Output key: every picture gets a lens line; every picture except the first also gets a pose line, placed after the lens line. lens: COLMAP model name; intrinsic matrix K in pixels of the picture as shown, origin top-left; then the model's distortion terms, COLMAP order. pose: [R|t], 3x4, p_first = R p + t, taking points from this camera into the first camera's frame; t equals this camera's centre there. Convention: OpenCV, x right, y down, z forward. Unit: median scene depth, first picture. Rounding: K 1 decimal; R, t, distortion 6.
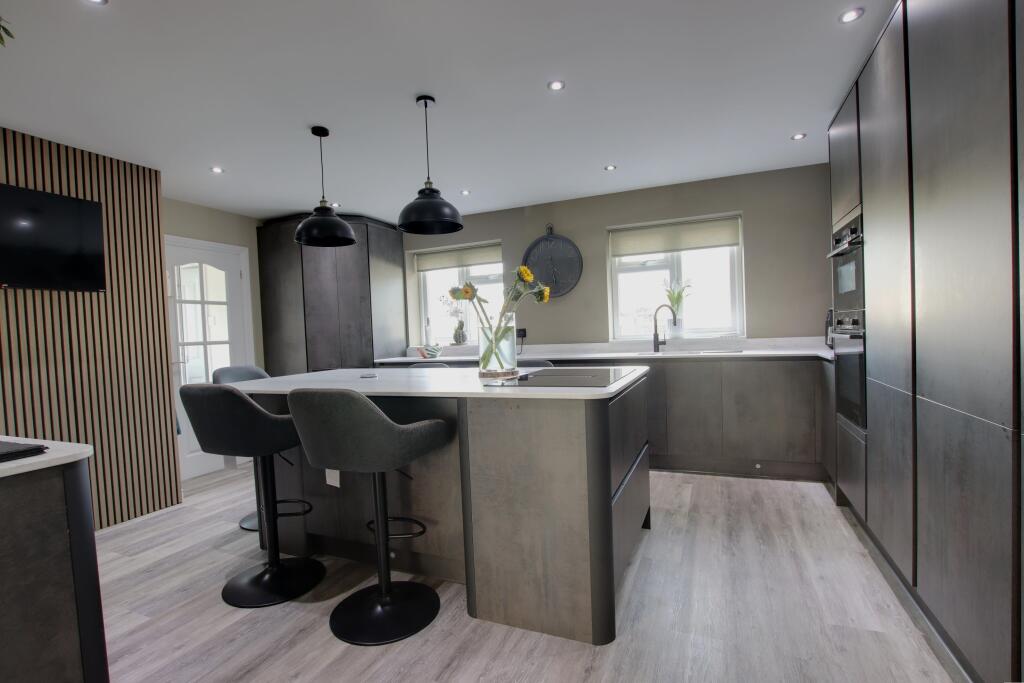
lens RADIAL K [[475.0, 0, 512.0], [0, 475.0, 341.5], [0, 0, 1]] dist [-0.030181, 0.000333]
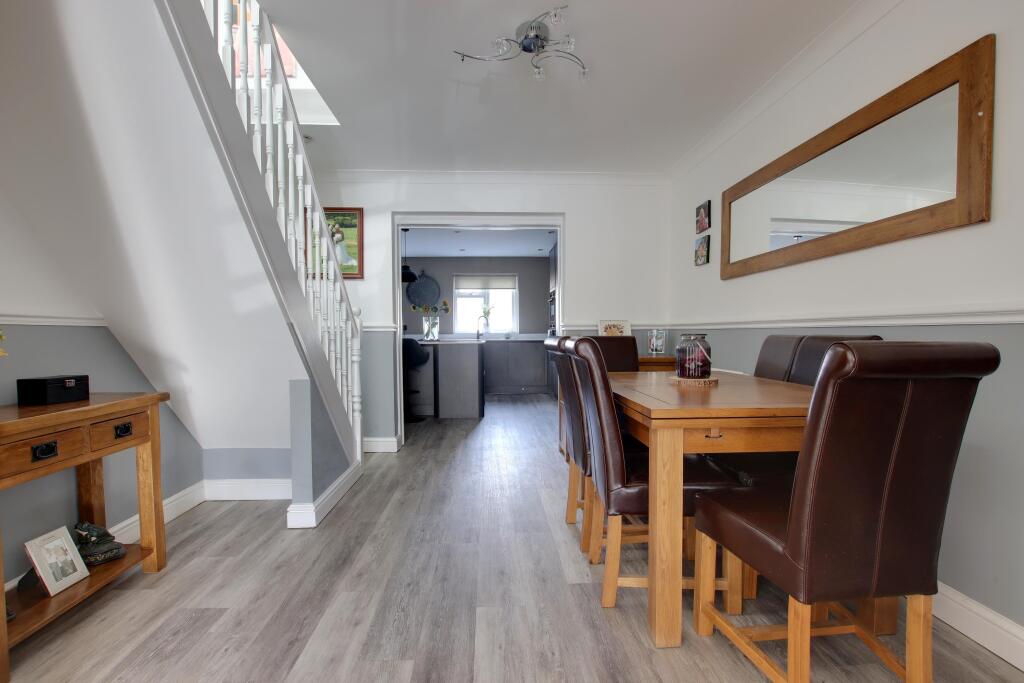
lens RADIAL K [[475.0, 0, 512.0], [0, 475.0, 341.5], [0, 0, 1]] dist [-0.030181, 0.000333]
pose [[0.898704, 0.023113, 0.437947, -0.456827], [-0.018263, 0.999716, -0.015284, 0.061036], [-0.438176, 0.005738, 0.898871, -0.893051]]
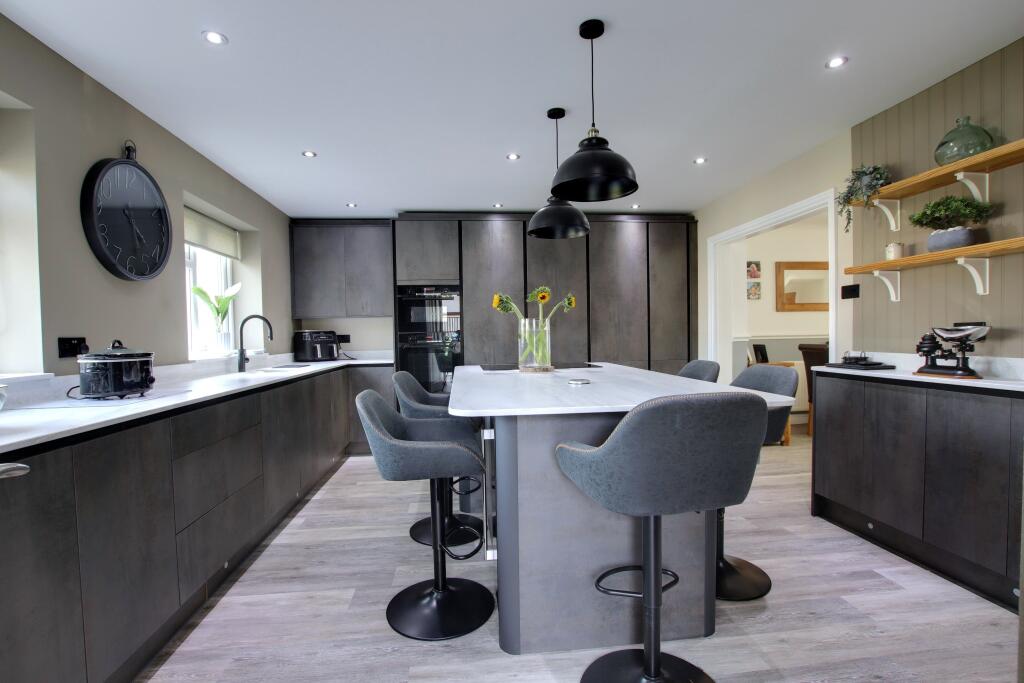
lens RADIAL K [[478.5, 0, 512.0], [0, 478.5, 341.5], [0, 0, 1]] dist [0.000026, 0.000031]
pose [[-0.485540, 0.033794, 0.873561, -0.649792], [0.052280, 0.998587, -0.009572, 0.001945], [-0.872650, 0.041022, -0.486621, 1.005138]]
